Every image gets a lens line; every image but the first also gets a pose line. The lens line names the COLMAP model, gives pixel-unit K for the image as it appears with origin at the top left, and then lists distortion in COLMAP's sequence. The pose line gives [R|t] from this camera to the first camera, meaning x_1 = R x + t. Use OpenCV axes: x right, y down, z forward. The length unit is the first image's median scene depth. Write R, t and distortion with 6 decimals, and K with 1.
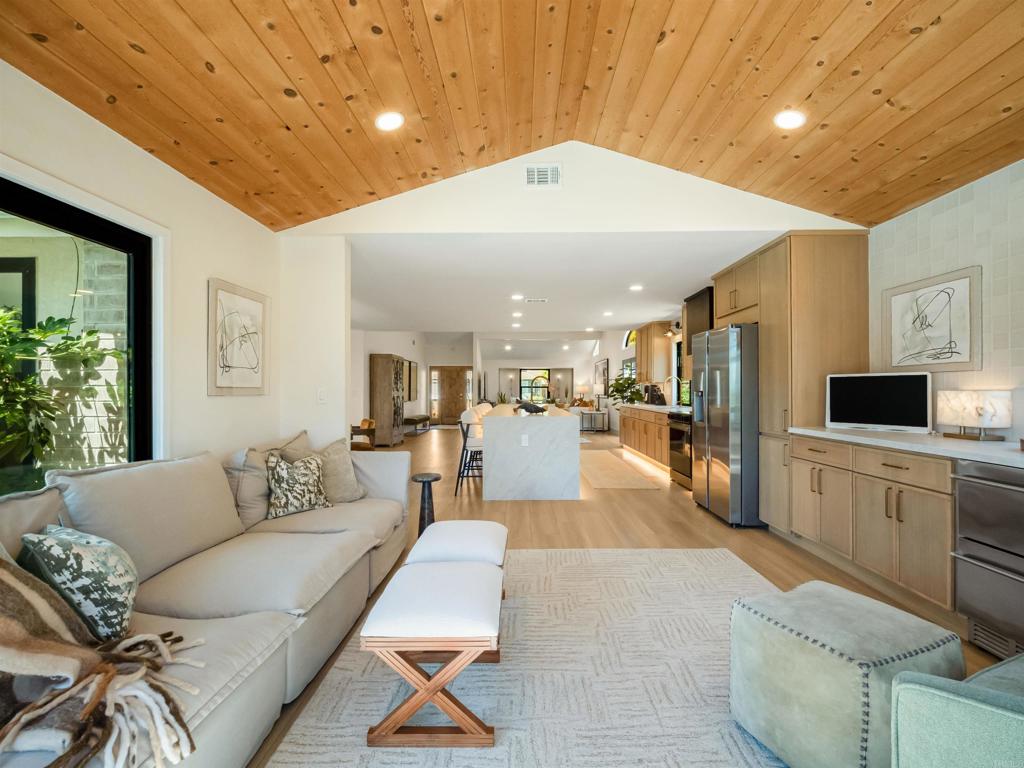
lens RADIAL K [[477.6, 0, 512.0], [0, 477.6, 384.0], [0, 0, 1]] dist [-0.007122, -0.000590]
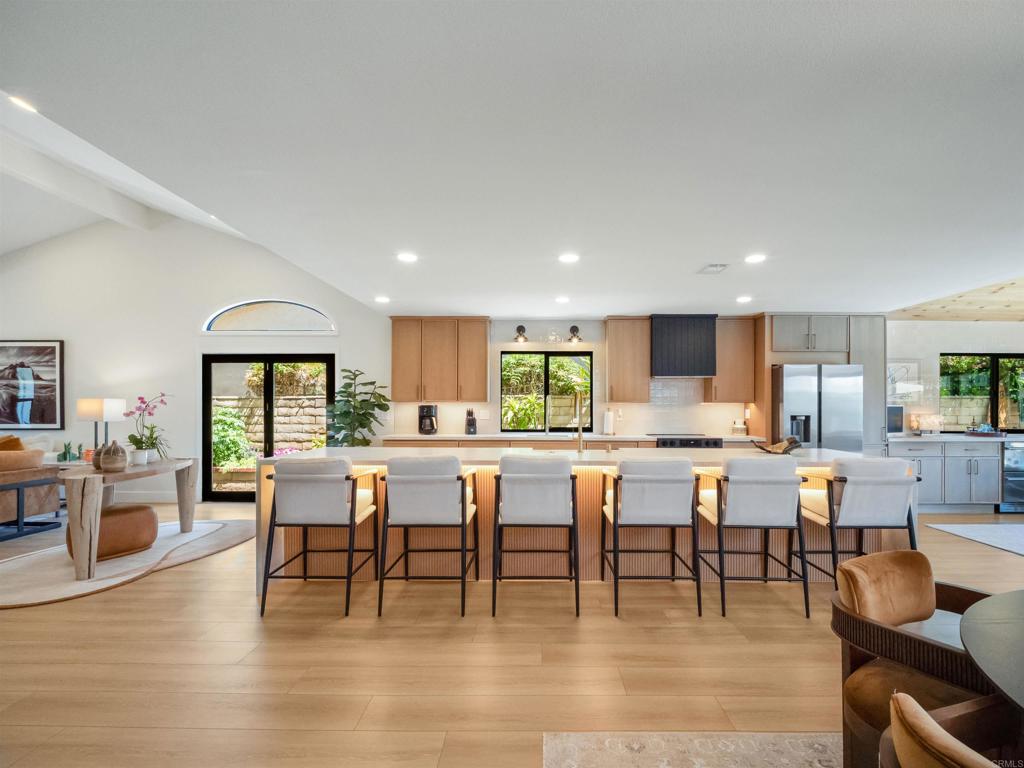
lens RADIAL K [[481.9, 0, 534.2], [0, 481.9, 406.4], [0, 0, 1]] dist [-0.009461, -0.000453]
pose [[-0.012379, 0.002962, 0.999919, -0.256654], [-0.016847, 0.999853, -0.003171, 0.002436], [-0.999781, -0.016885, -0.012327, 0.573300]]
